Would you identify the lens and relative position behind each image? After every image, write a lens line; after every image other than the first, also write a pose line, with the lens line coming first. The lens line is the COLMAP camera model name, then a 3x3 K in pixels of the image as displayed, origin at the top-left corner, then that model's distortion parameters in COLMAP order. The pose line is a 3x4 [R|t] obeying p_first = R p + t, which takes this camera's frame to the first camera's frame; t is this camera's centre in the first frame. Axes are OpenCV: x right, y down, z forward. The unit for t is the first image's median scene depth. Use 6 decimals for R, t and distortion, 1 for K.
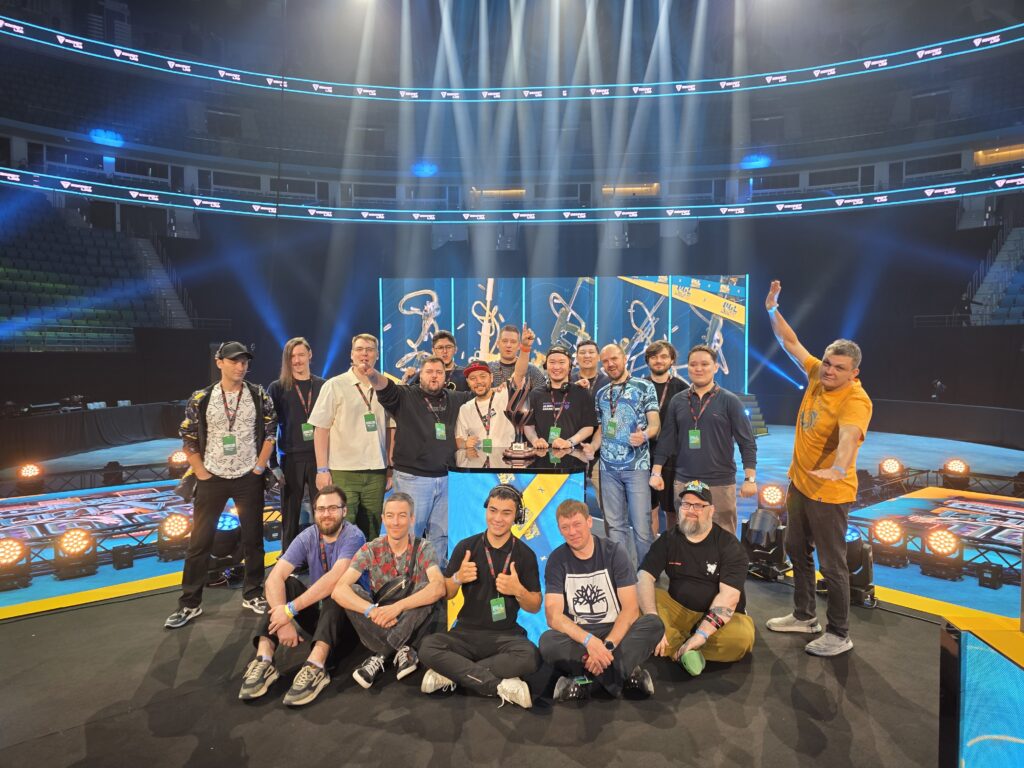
lens RADIAL K [[697.1, 0, 509.7], [0, 697.1, 371.9], [0, 0, 1]] dist [0.076547, -0.073430]
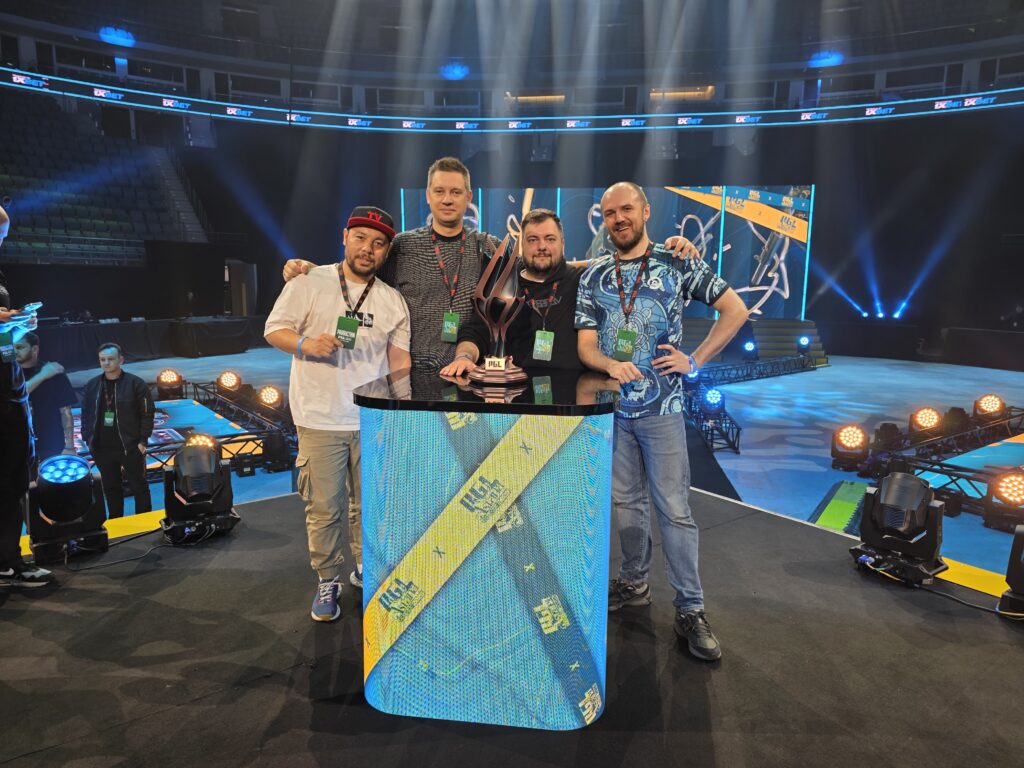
lens RADIAL K [[697.1, 0, 509.7], [0, 697.1, 371.9], [0, 0, 1]] dist [0.076547, -0.073430]
pose [[0.998453, 0.019450, -0.052091, 0.007572], [-0.014049, 0.994674, 0.102106, 0.008305], [0.053800, -0.101216, 0.993409, 0.065396]]
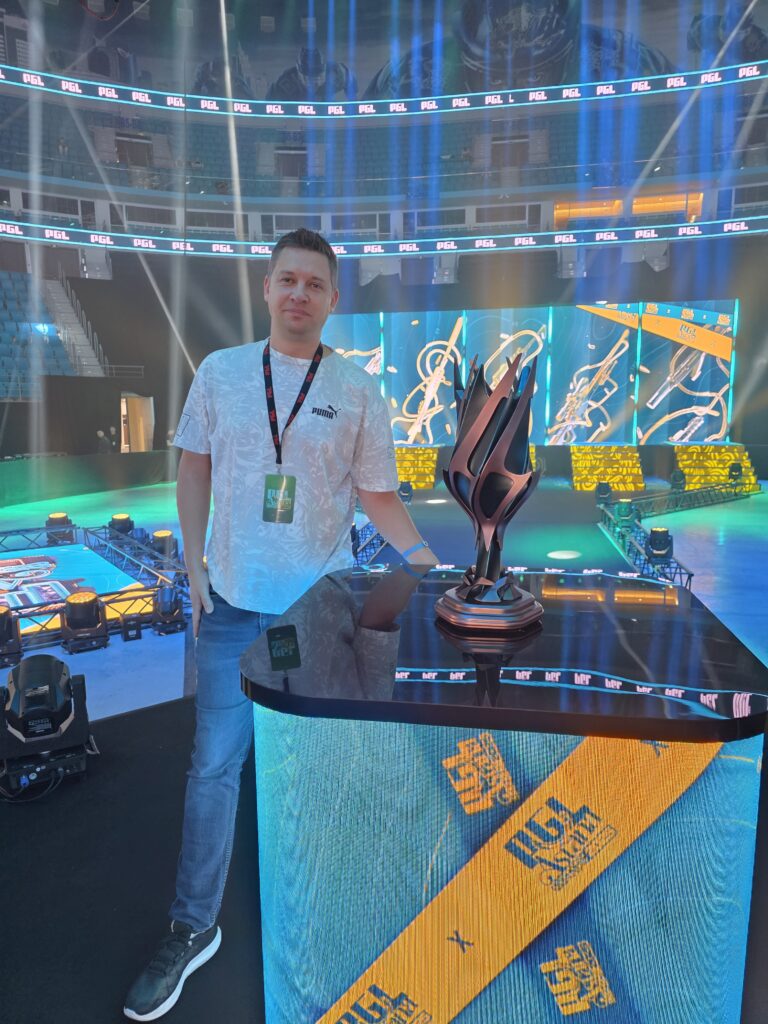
lens RADIAL K [[697.1, 0, 385.3], [0, 697.1, 494.6], [0, 0, 1]] dist [0.076547, -0.073430]
pose [[0.996258, 0.000989, -0.086429, -0.001503], [0.007487, 0.995189, 0.097688, 0.004904], [0.086109, -0.097969, 0.991457, 0.101236]]
